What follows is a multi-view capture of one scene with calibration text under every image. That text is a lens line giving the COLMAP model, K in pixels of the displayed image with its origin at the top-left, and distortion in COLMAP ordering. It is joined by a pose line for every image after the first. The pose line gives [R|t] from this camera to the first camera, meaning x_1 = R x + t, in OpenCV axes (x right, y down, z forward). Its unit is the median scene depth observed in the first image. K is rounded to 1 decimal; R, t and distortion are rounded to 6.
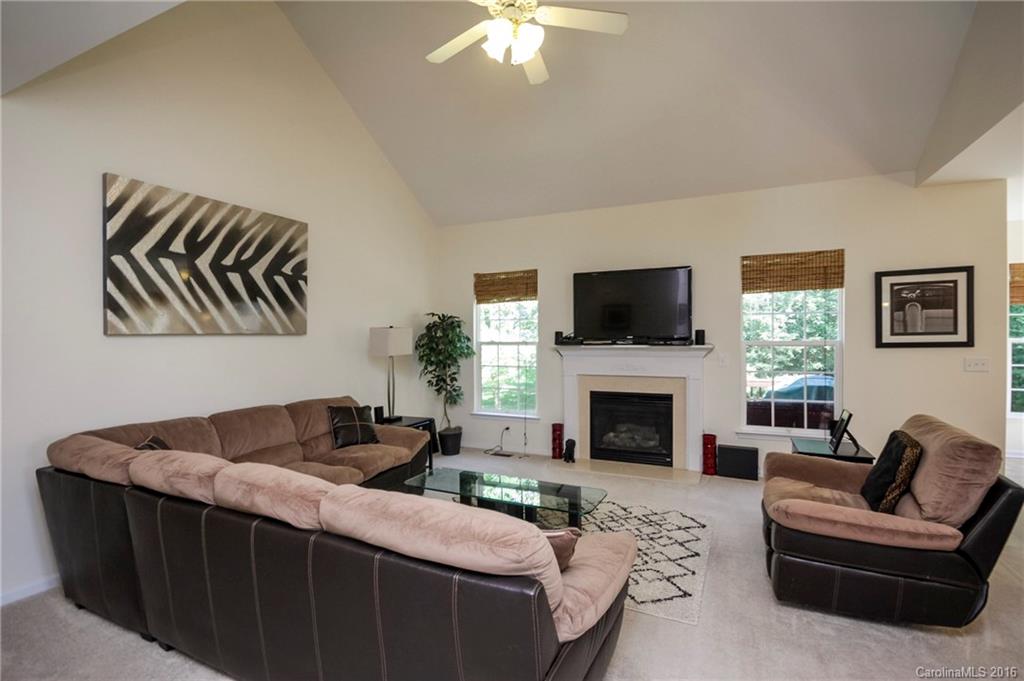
lens RADIAL K [[480.7, 0, 513.1], [0, 480.7, 340.8], [0, 0, 1]] dist [0.008071, -0.005635]
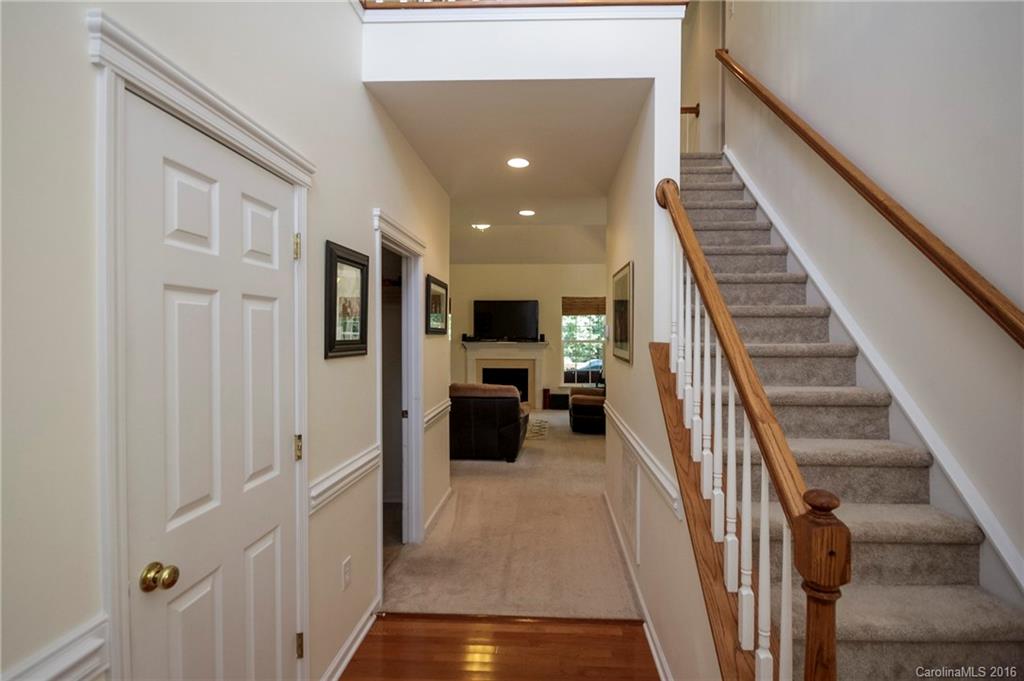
lens RADIAL K [[480.7, 0, 520.8], [0, 480.7, 337.1], [0, 0, 1]] dist [0.008071, -0.005635]
pose [[0.936339, 0.006873, 0.351029, -0.407157], [-0.005905, 0.999975, -0.003830, -0.003054], [-0.351047, 0.001514, 0.936357, -0.854417]]
